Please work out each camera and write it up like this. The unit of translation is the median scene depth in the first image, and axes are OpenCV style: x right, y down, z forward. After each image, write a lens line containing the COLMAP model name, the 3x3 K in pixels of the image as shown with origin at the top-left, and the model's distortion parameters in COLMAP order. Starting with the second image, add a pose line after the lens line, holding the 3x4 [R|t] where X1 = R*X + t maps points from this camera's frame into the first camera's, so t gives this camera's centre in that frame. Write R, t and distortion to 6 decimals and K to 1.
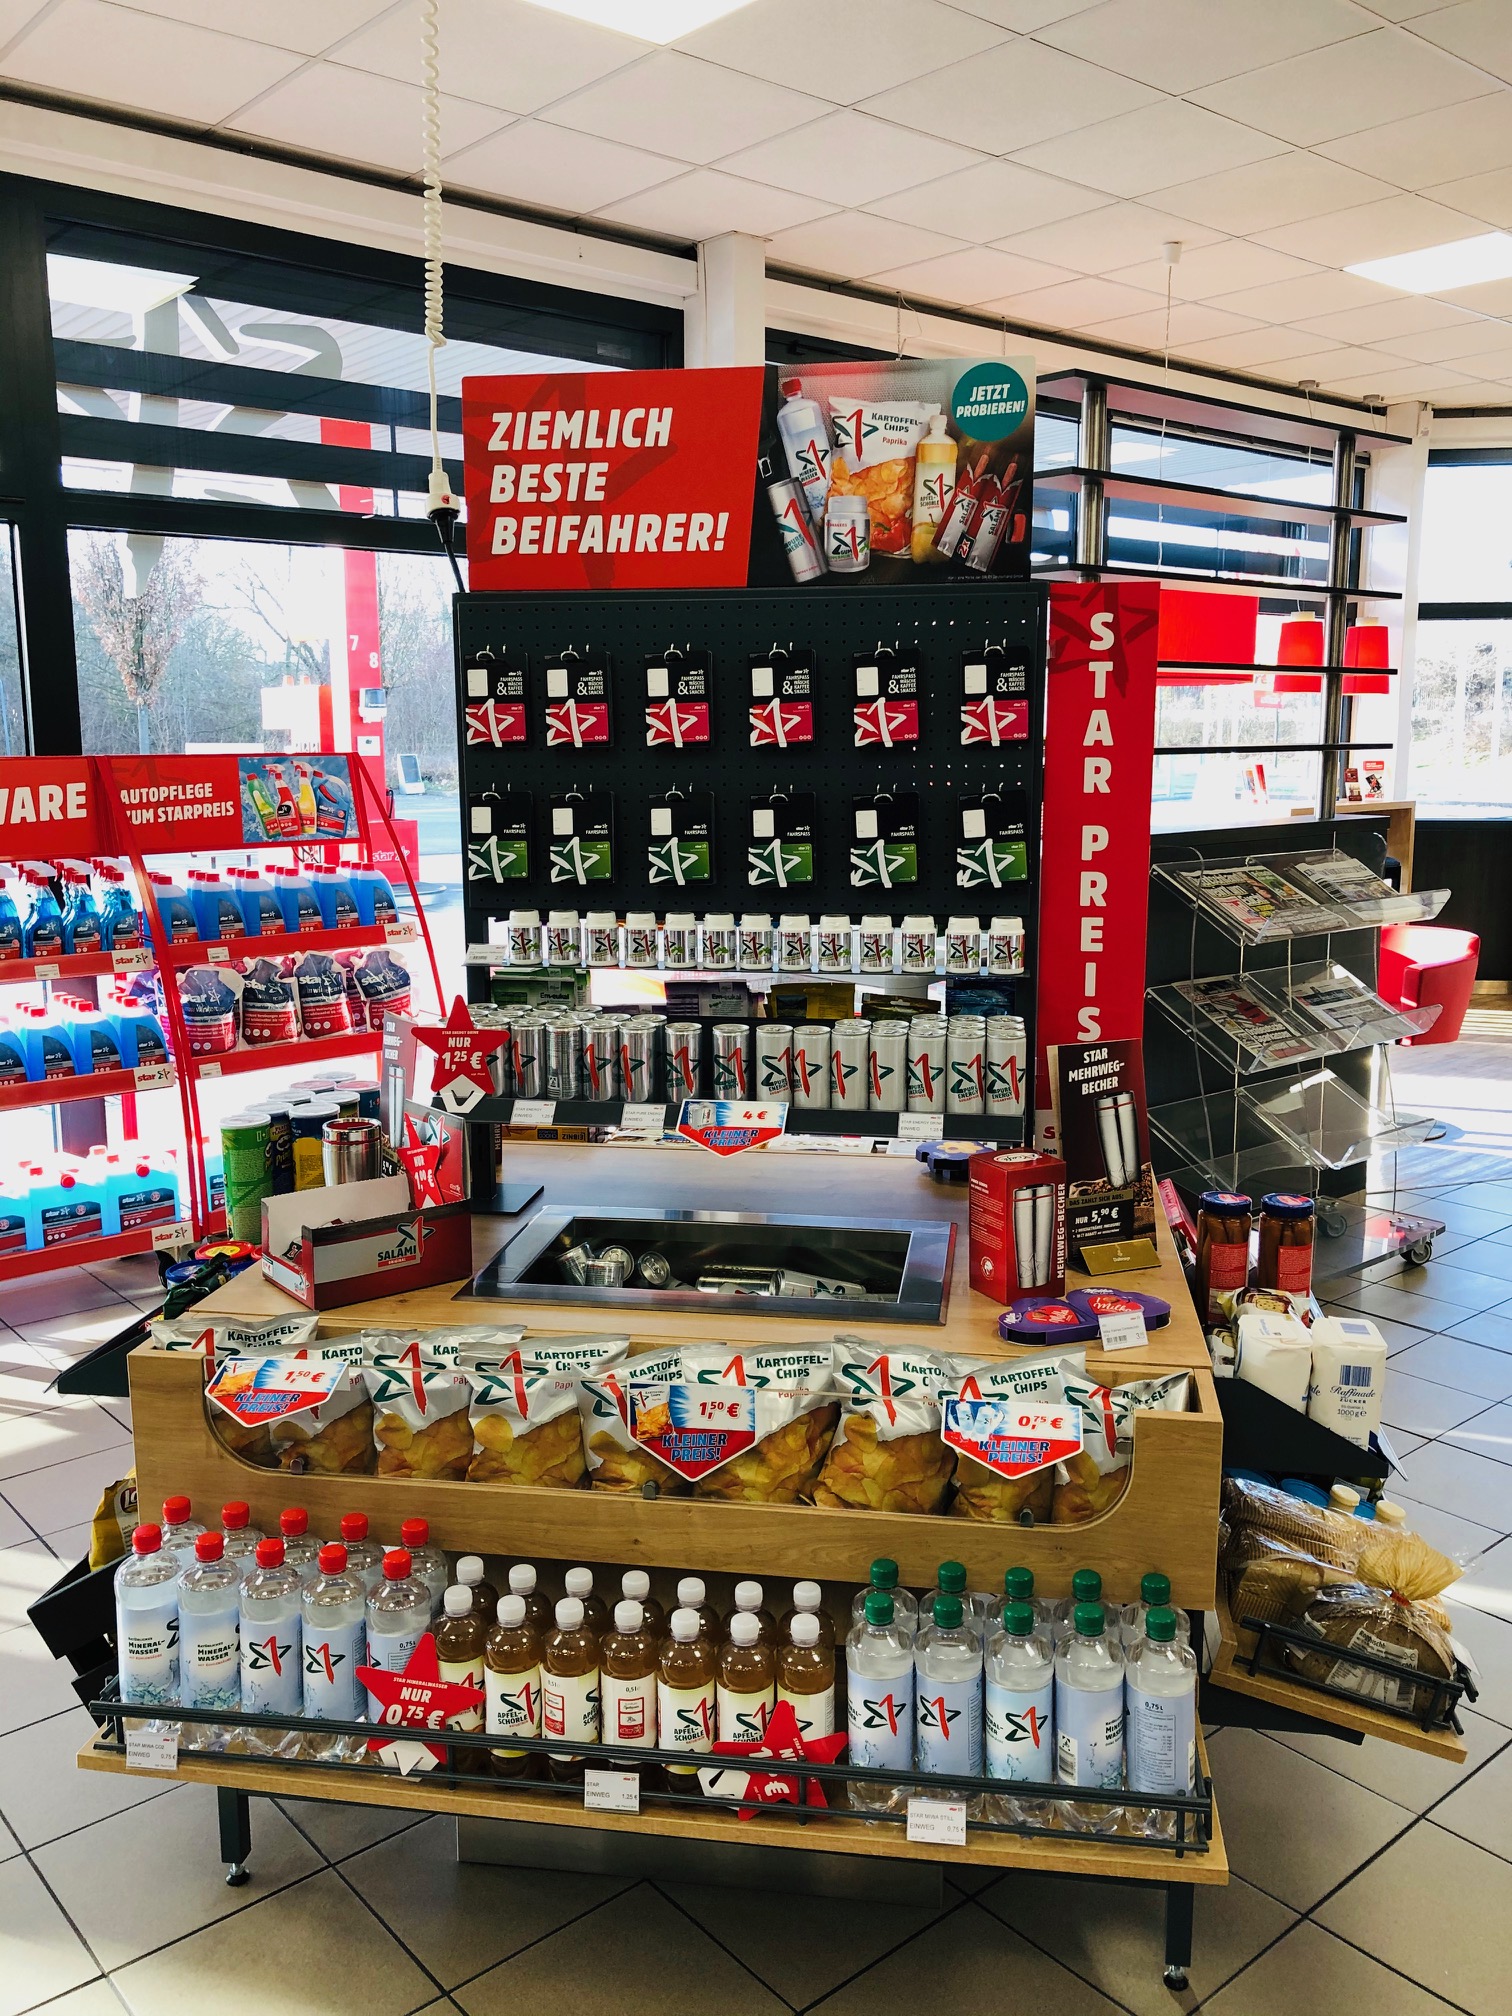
lens RADIAL K [[1658.7, 0, 758.9], [0, 1658.7, 988.8], [0, 0, 1]] dist [0.013868, 0.006344]
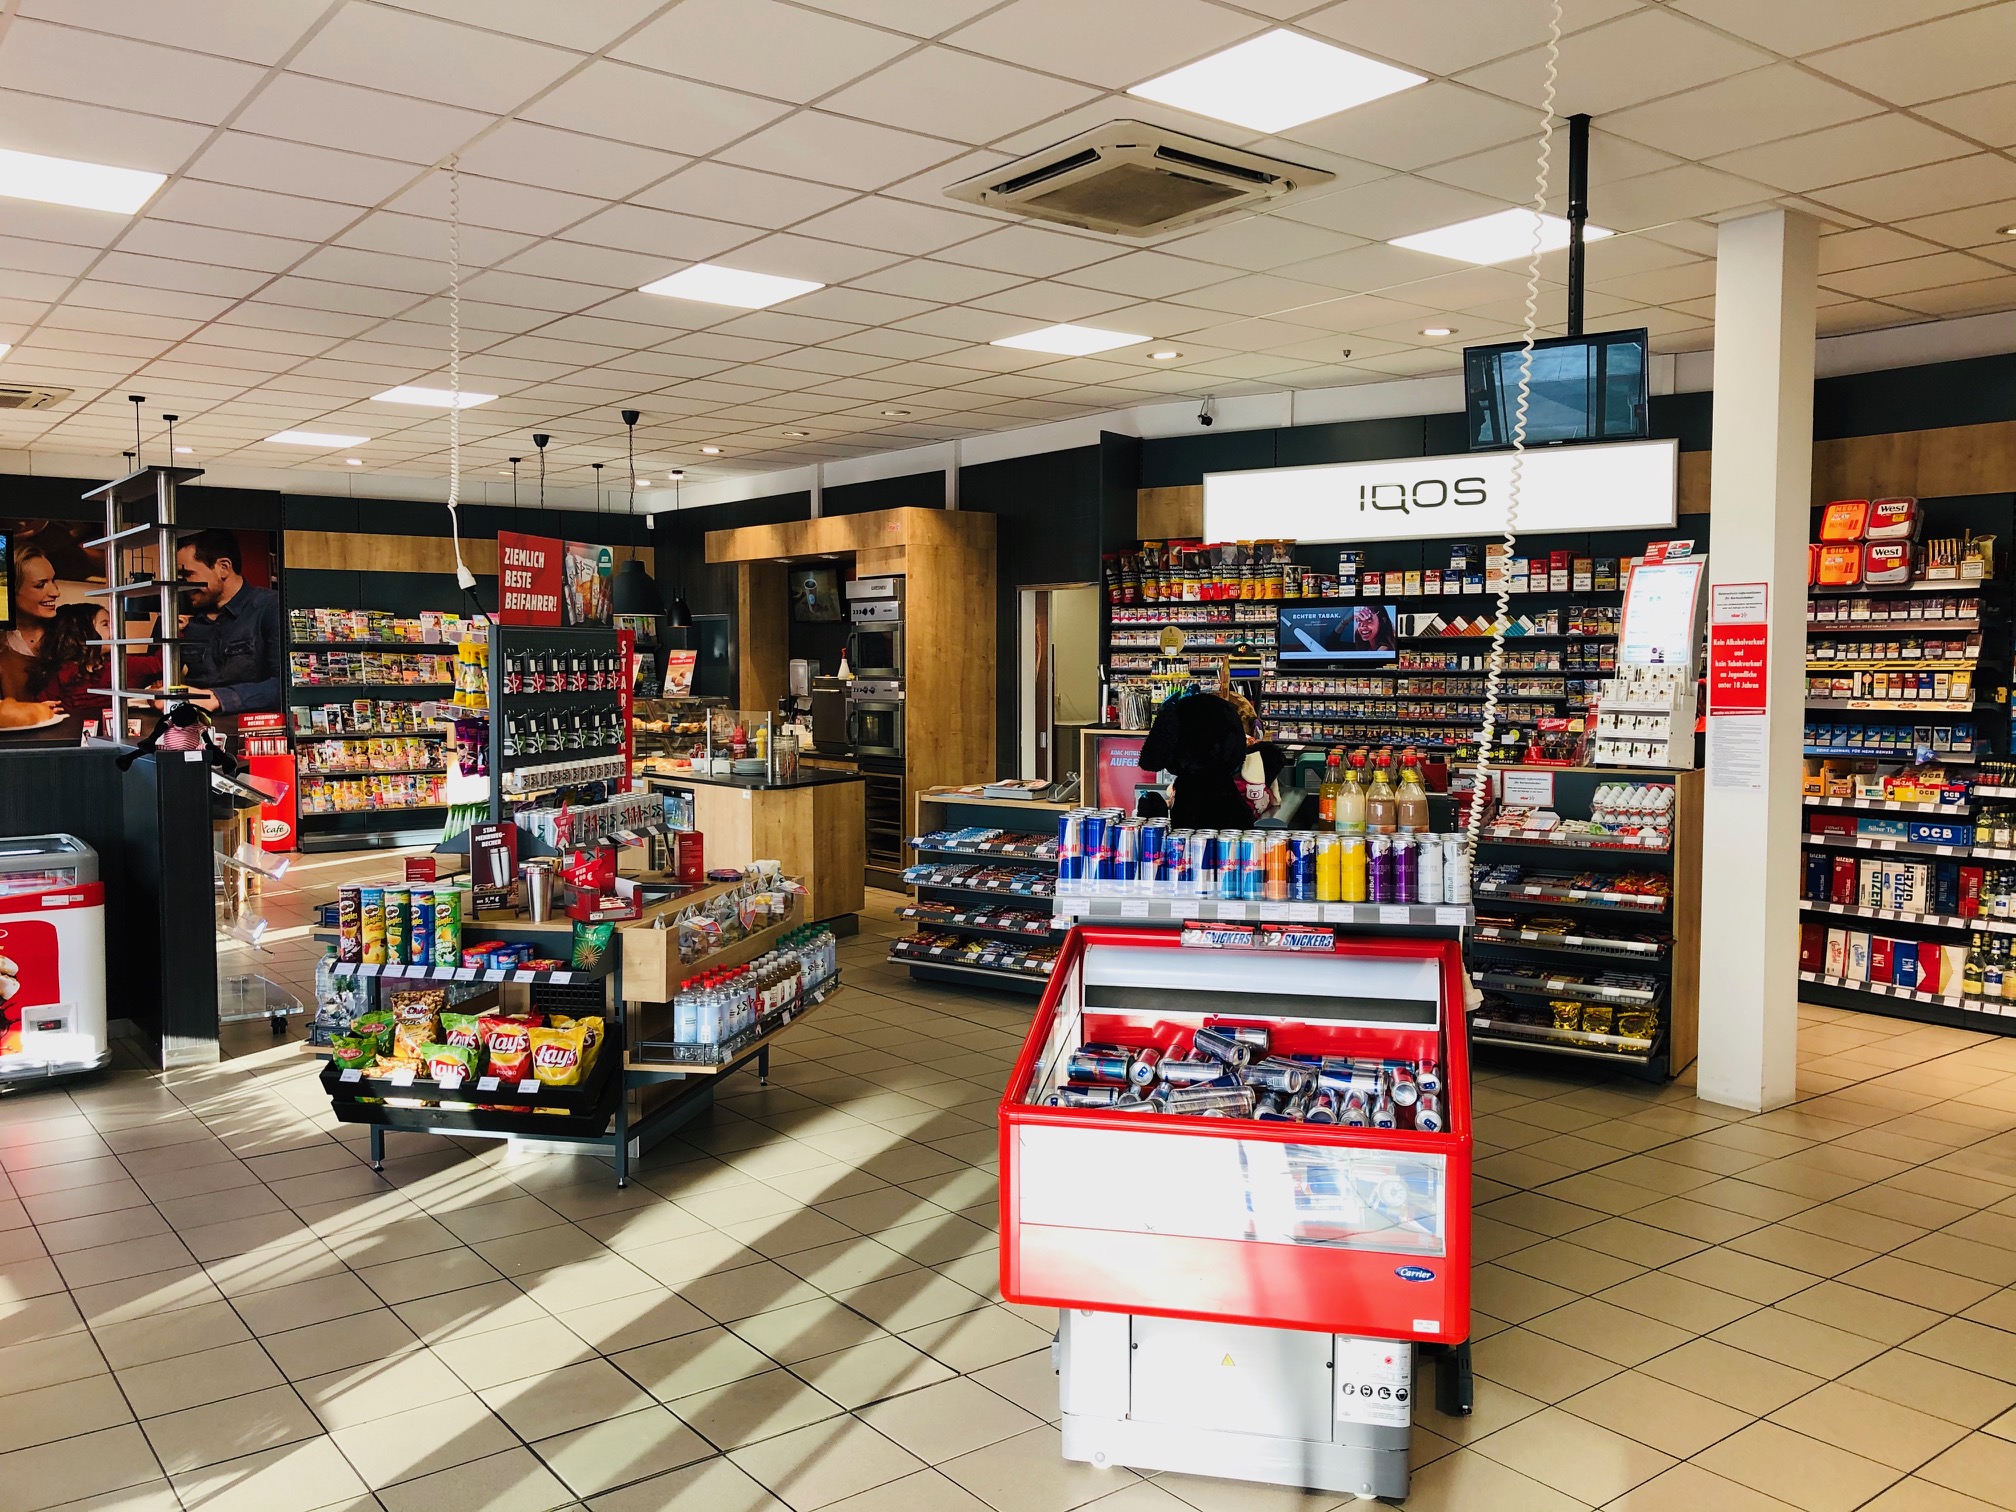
lens RADIAL K [[1658.7, 0, 1009.7], [0, 1658.7, 756.8], [0, 0, 1]] dist [0.013868, 0.006344]
pose [[0.059098, -0.052933, 0.996848, -2.400493], [0.176909, 0.983342, 0.041728, -0.039913], [-0.982451, 0.173885, 0.067478, 0.224078]]
